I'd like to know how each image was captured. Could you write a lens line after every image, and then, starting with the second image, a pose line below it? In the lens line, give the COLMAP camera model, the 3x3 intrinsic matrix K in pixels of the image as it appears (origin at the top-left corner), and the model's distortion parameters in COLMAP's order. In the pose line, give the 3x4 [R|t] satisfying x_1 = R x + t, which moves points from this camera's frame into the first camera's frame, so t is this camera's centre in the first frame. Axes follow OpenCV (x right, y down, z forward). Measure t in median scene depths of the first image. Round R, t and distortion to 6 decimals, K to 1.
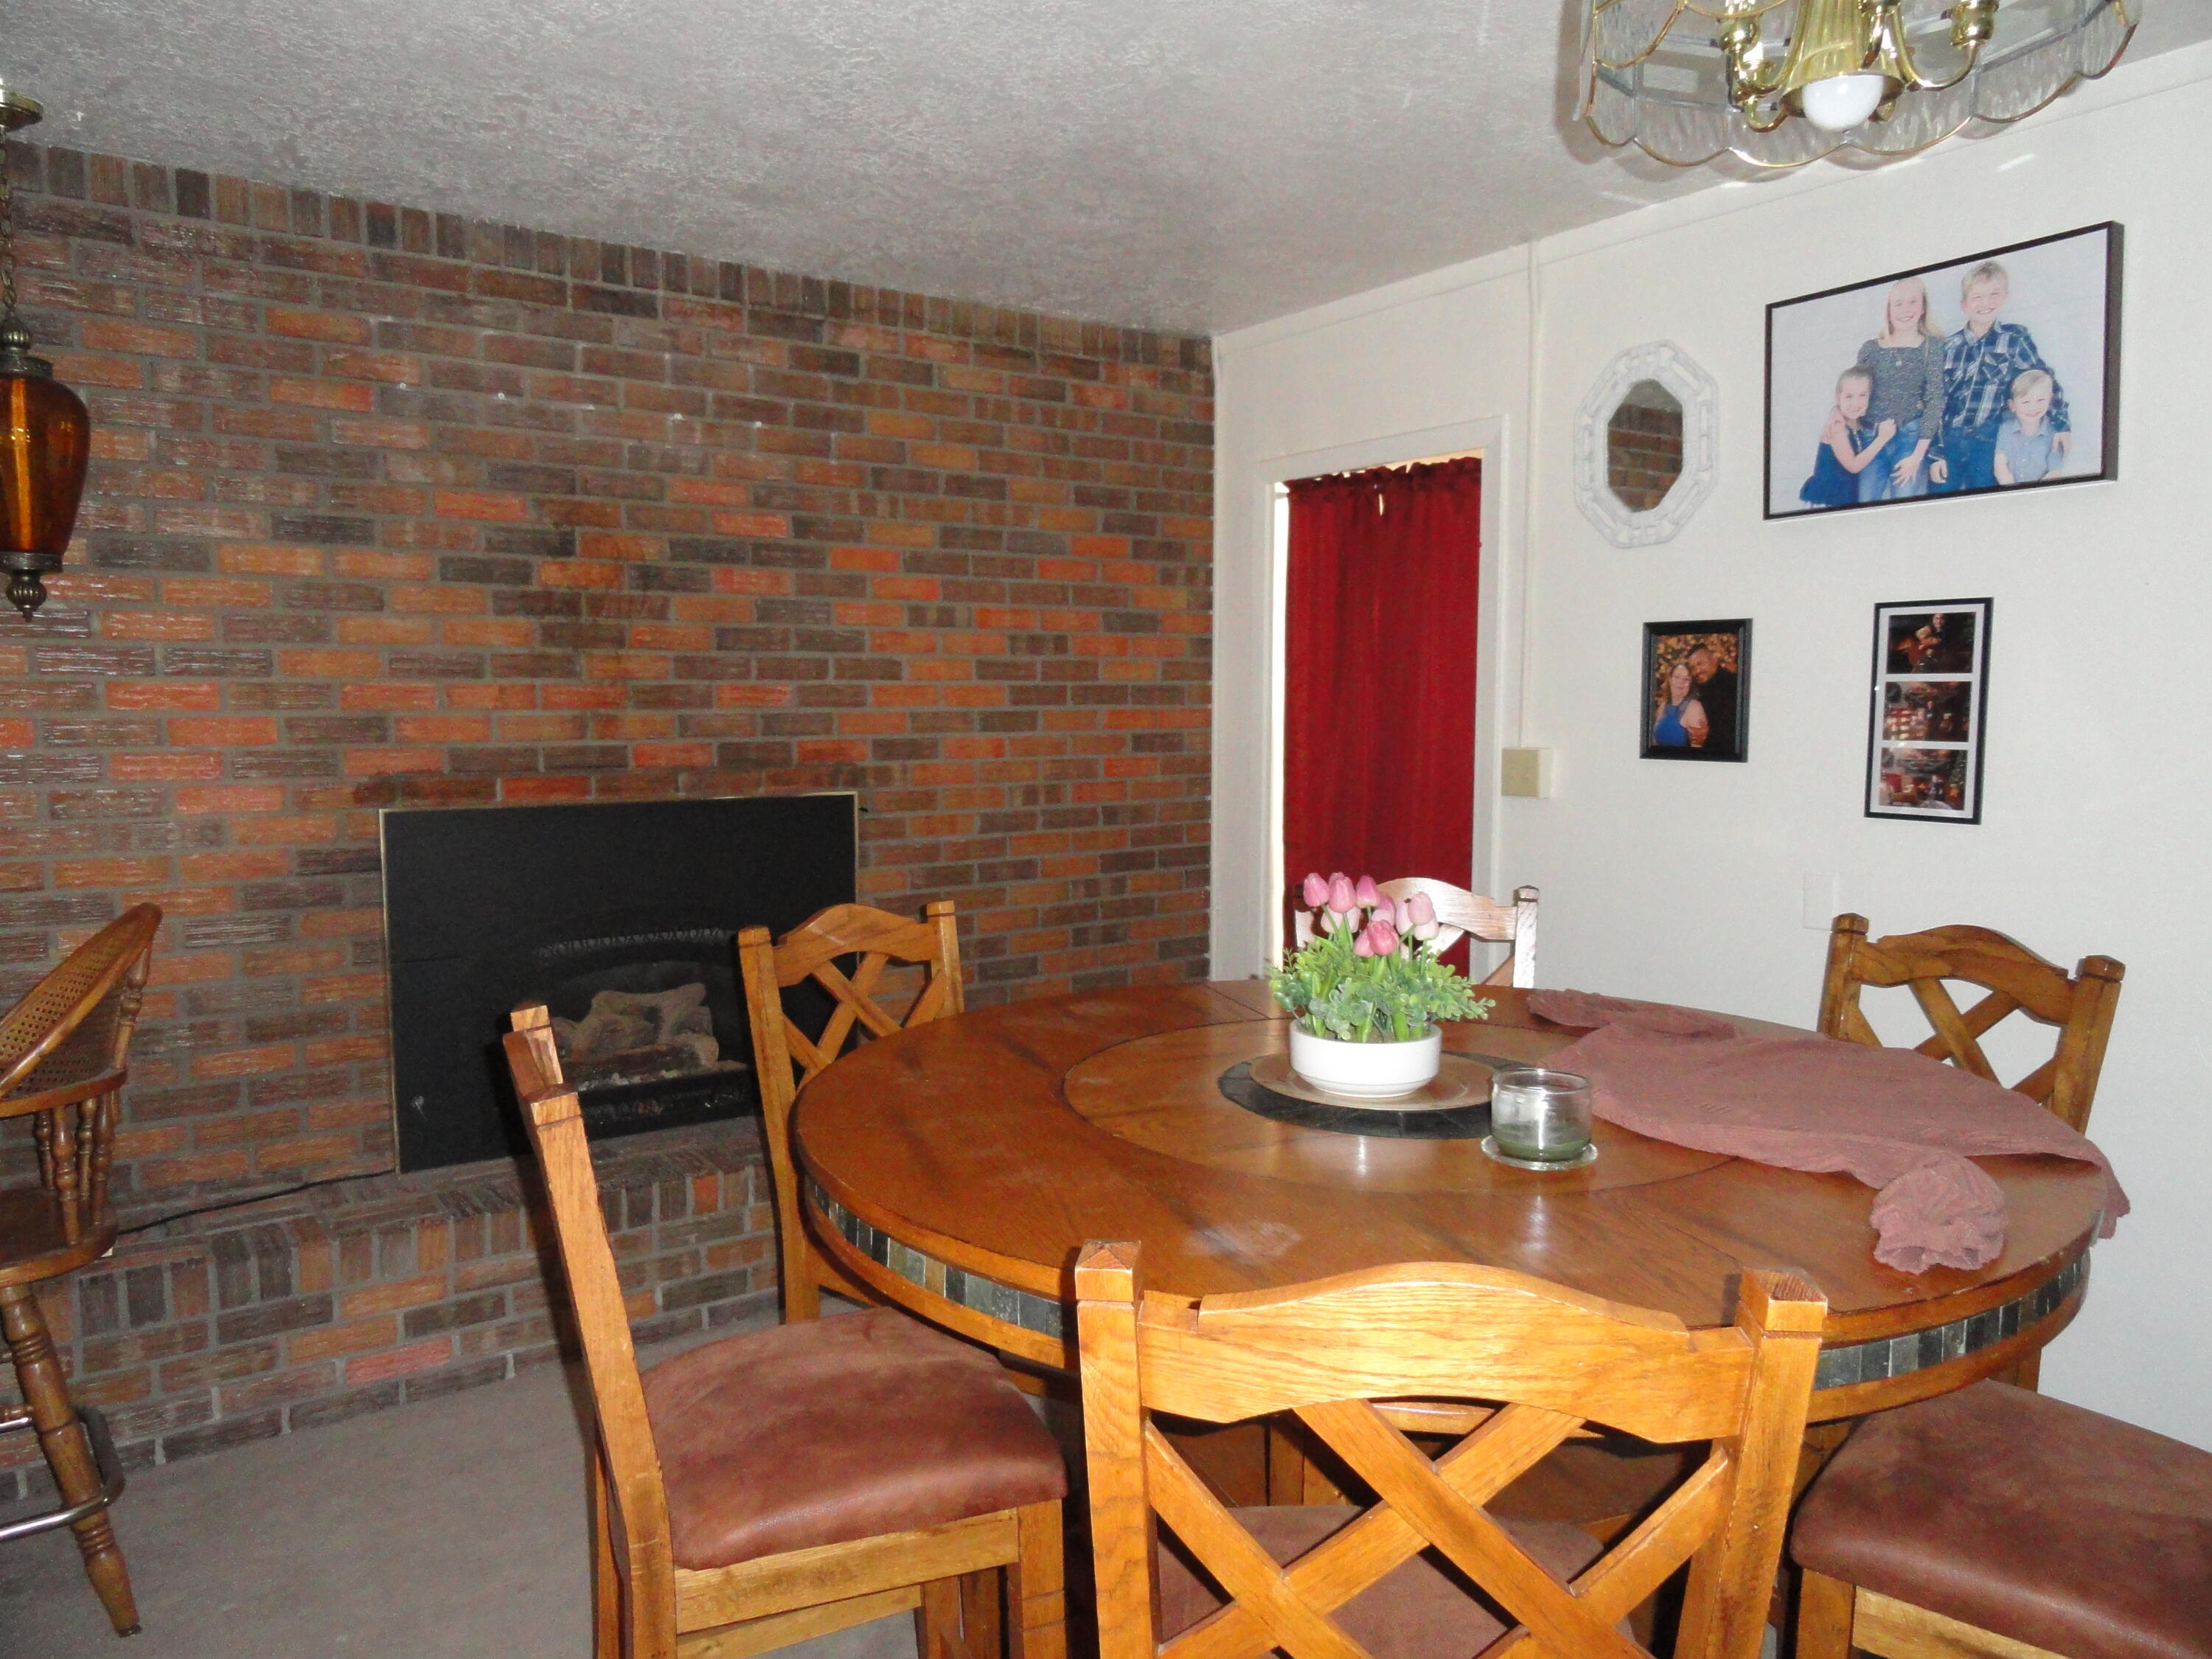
lens RADIAL K [[1538.1, 0, 1110.9], [0, 1538.1, 830.1], [0, 0, 1]] dist [-0.004249, 0.003292]
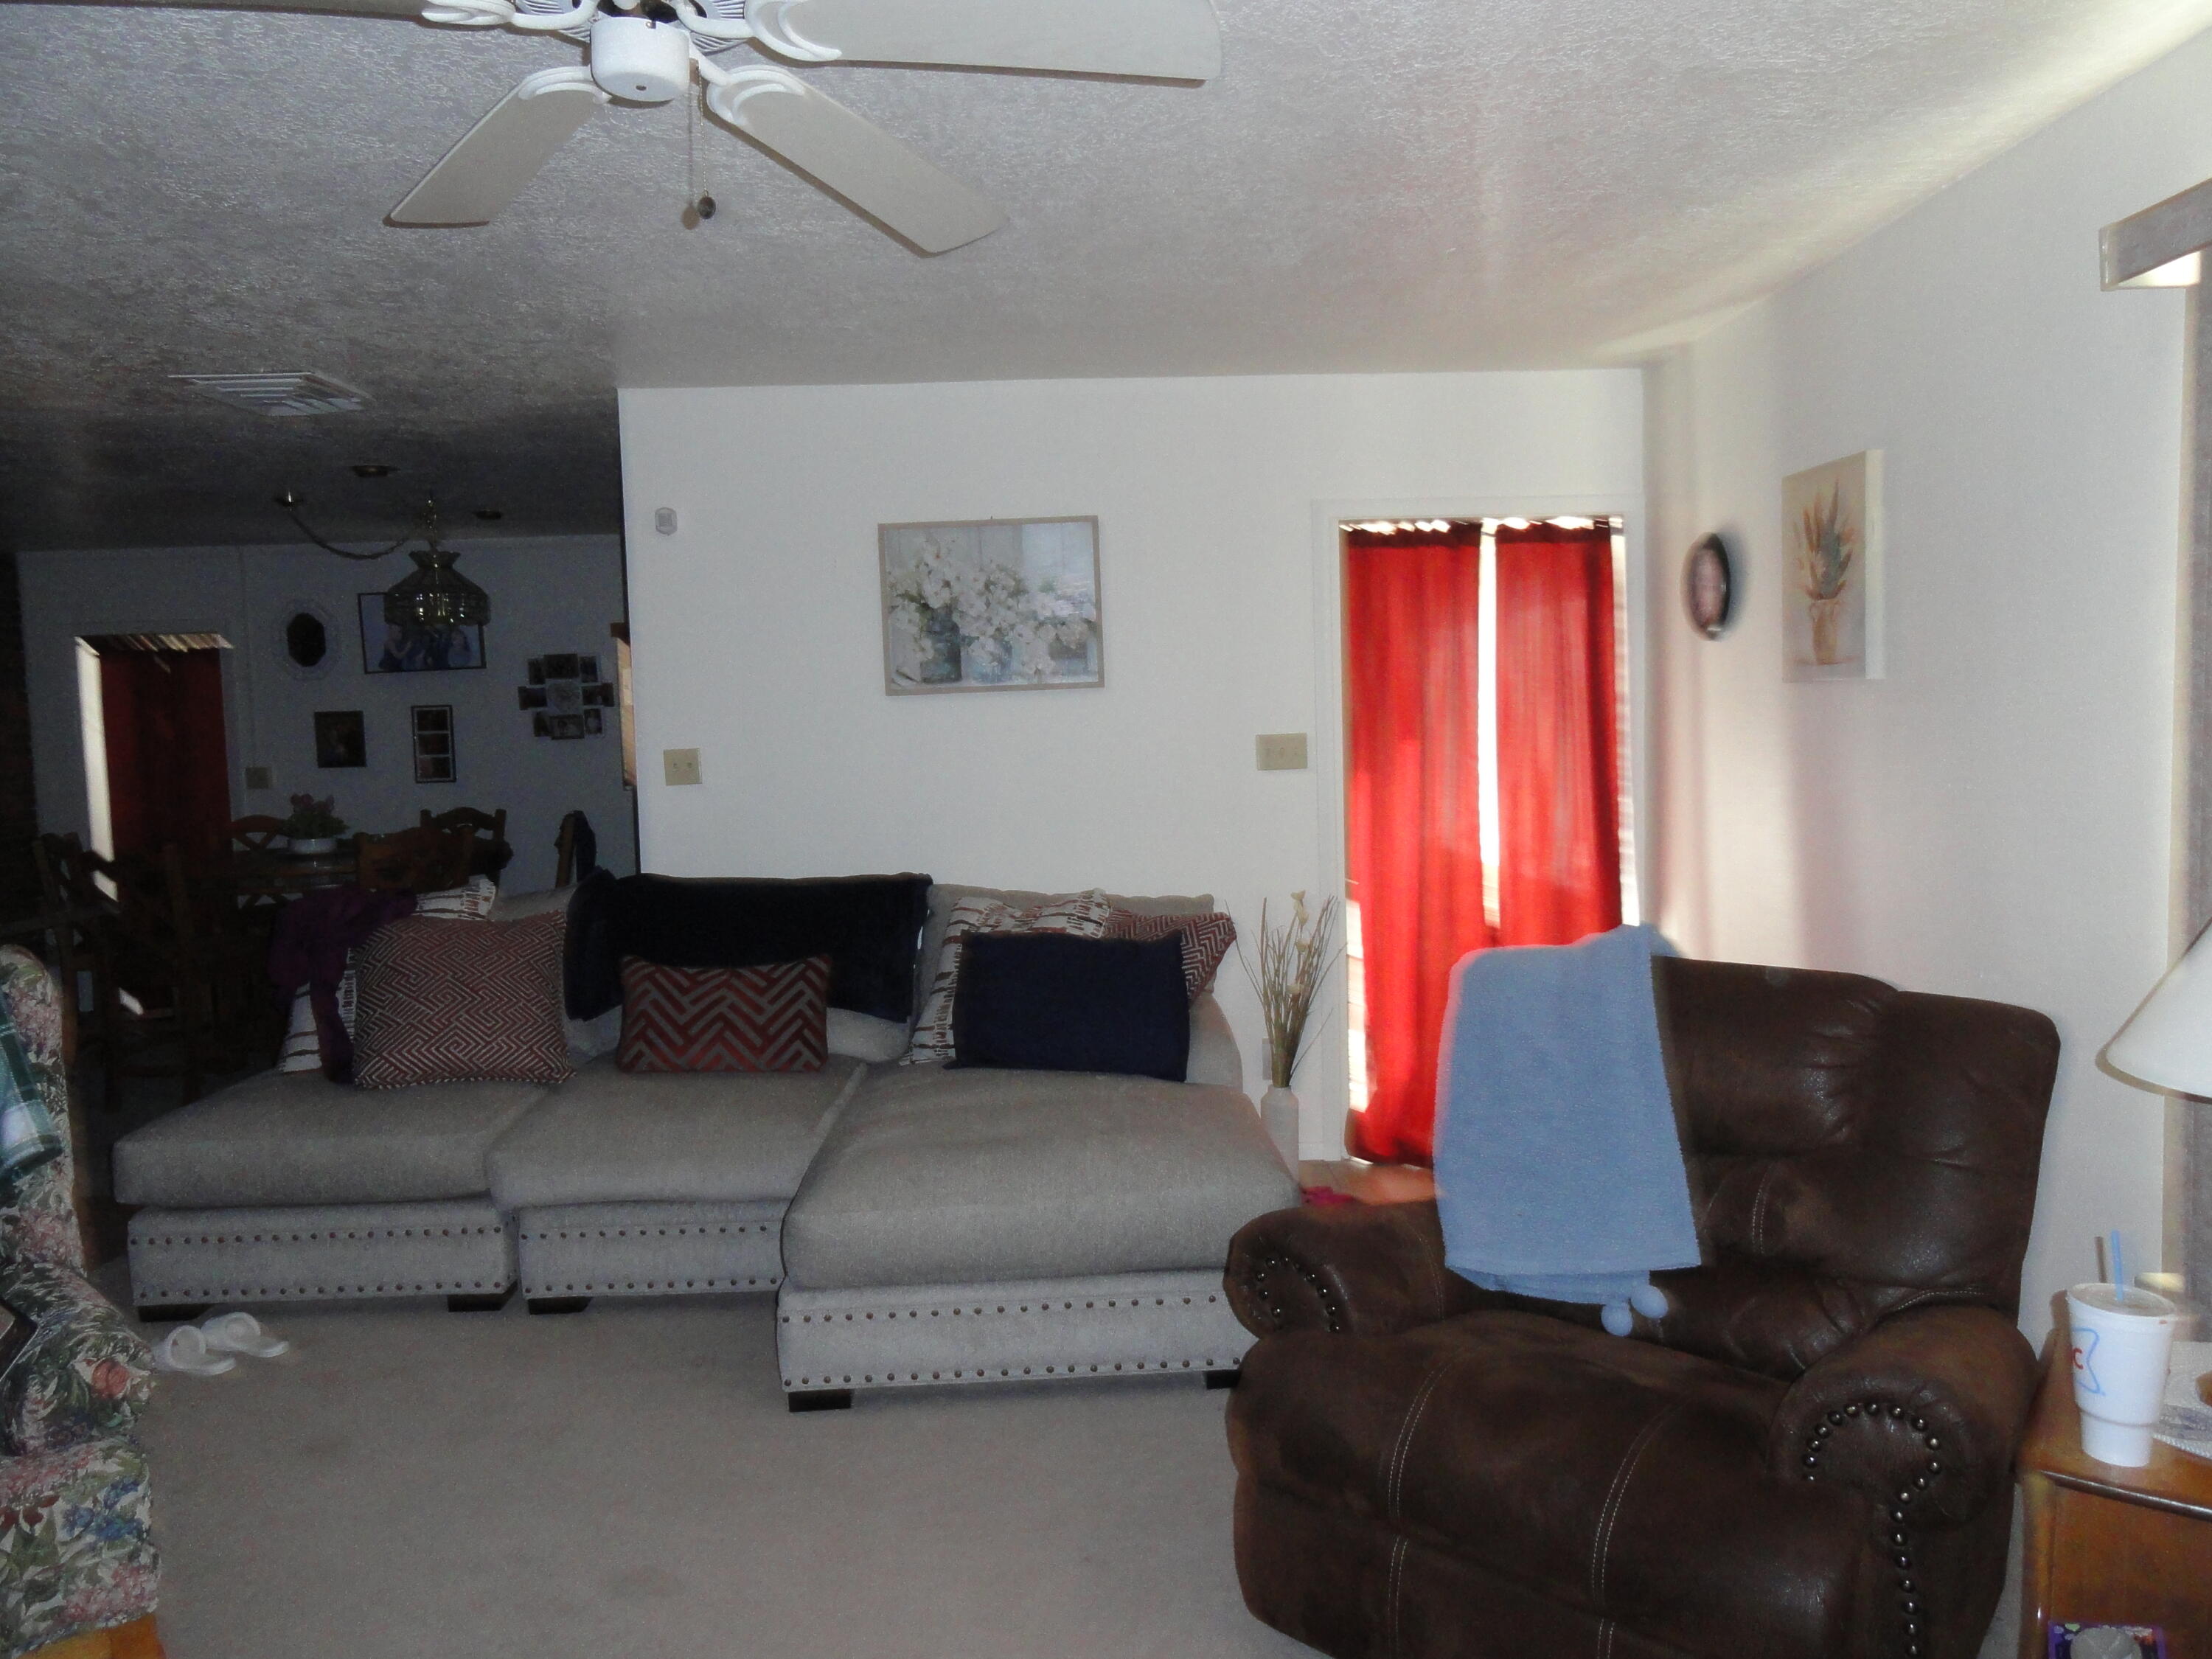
lens RADIAL K [[1538.1, 0, 1107.4], [0, 1538.1, 844.3], [0, 0, 1]] dist [-0.004249, 0.003292]
pose [[0.558437, -0.085270, 0.825153, -0.960504], [0.100639, 0.994320, 0.034642, 0.113458], [-0.823419, 0.063697, 0.563847, -1.369212]]
